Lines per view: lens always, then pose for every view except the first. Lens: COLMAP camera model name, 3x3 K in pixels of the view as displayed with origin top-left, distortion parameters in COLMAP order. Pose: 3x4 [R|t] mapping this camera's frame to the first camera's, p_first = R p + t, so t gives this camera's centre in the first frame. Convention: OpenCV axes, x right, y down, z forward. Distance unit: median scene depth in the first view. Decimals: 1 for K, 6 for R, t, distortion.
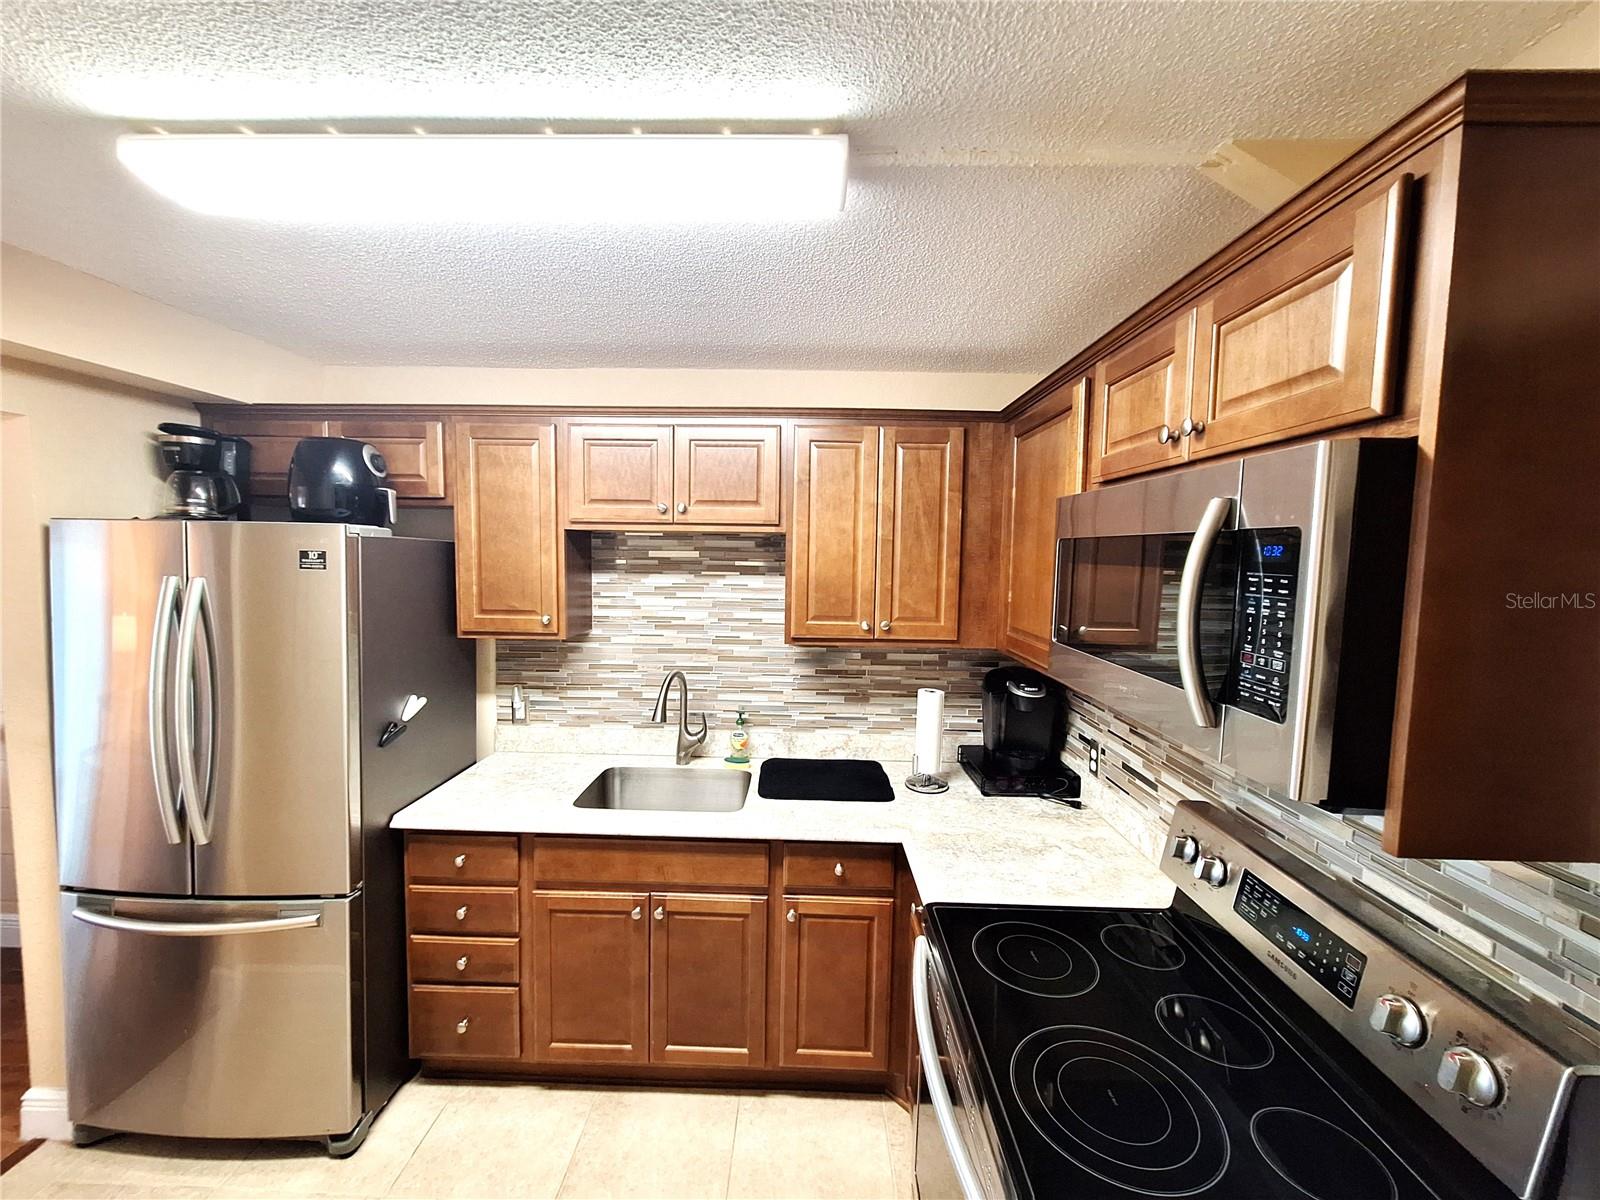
lens RADIAL K [[637.9, 0, 800.6], [0, 637.9, 597.0], [0, 0, 1]] dist [0.004017, -0.000369]
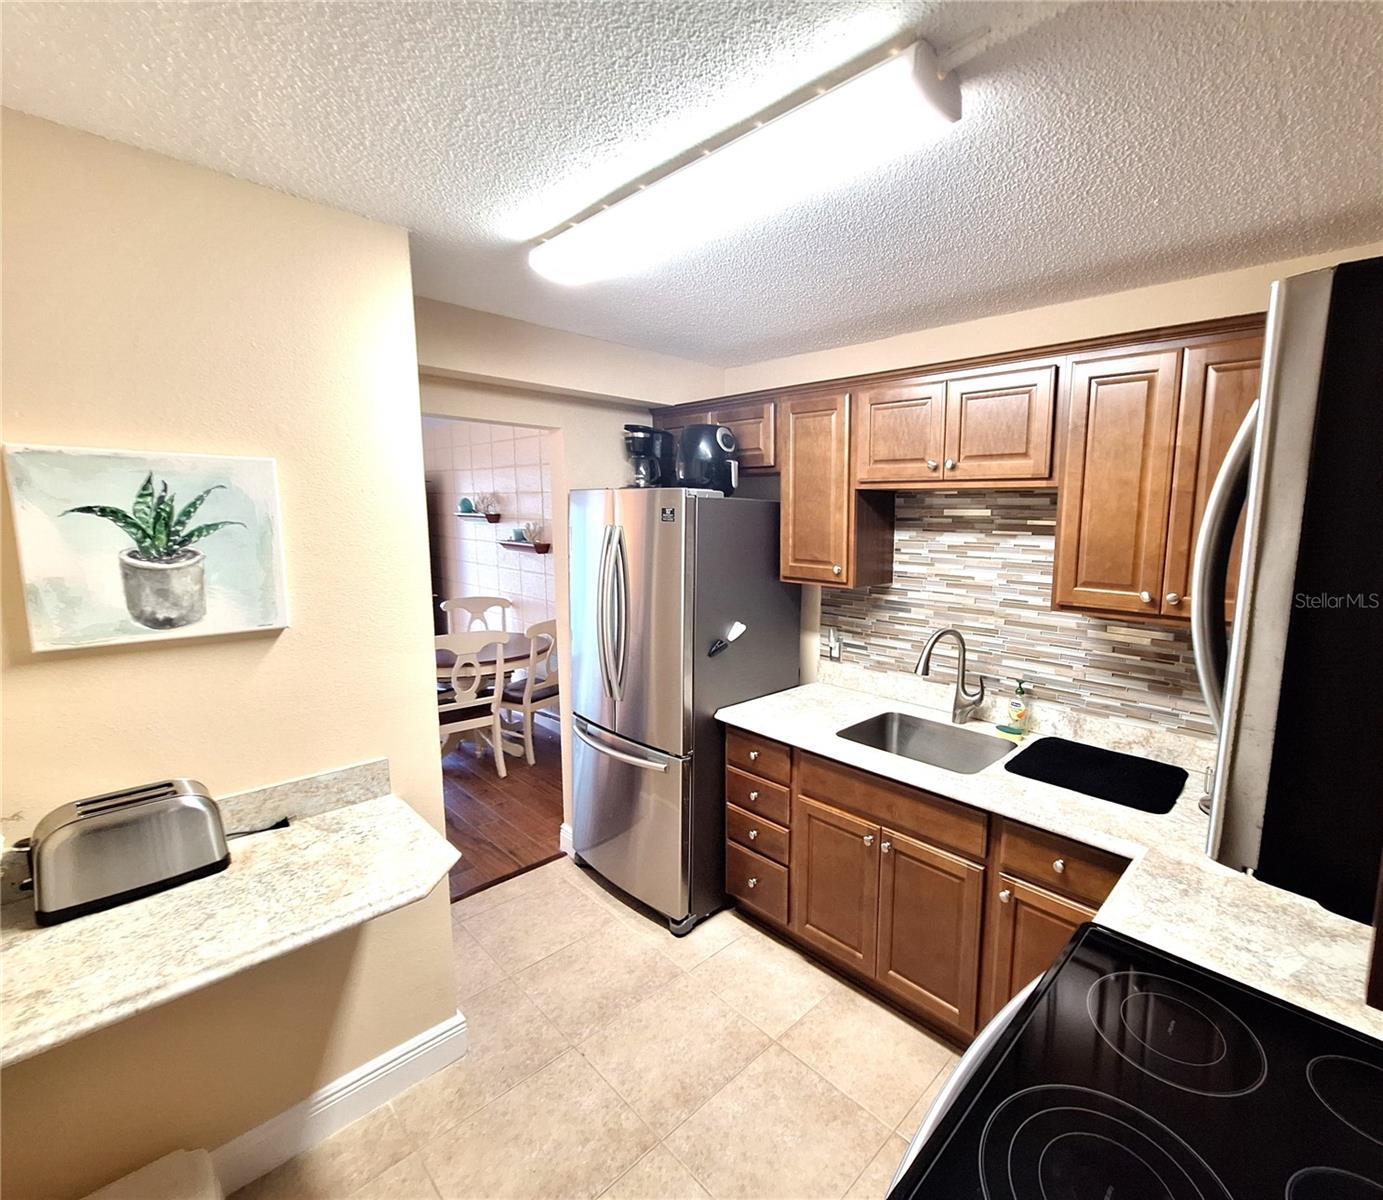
lens RADIAL K [[633.9, 0, 778.1], [0, 633.9, 595.1], [0, 0, 1]] dist [-0.002198, 0.002730]
pose [[0.766663, 0.081364, -0.636873, 0.261646], [-0.047927, 0.996423, 0.069605, 0.007112], [0.640258, -0.022840, 0.767820, 0.070905]]
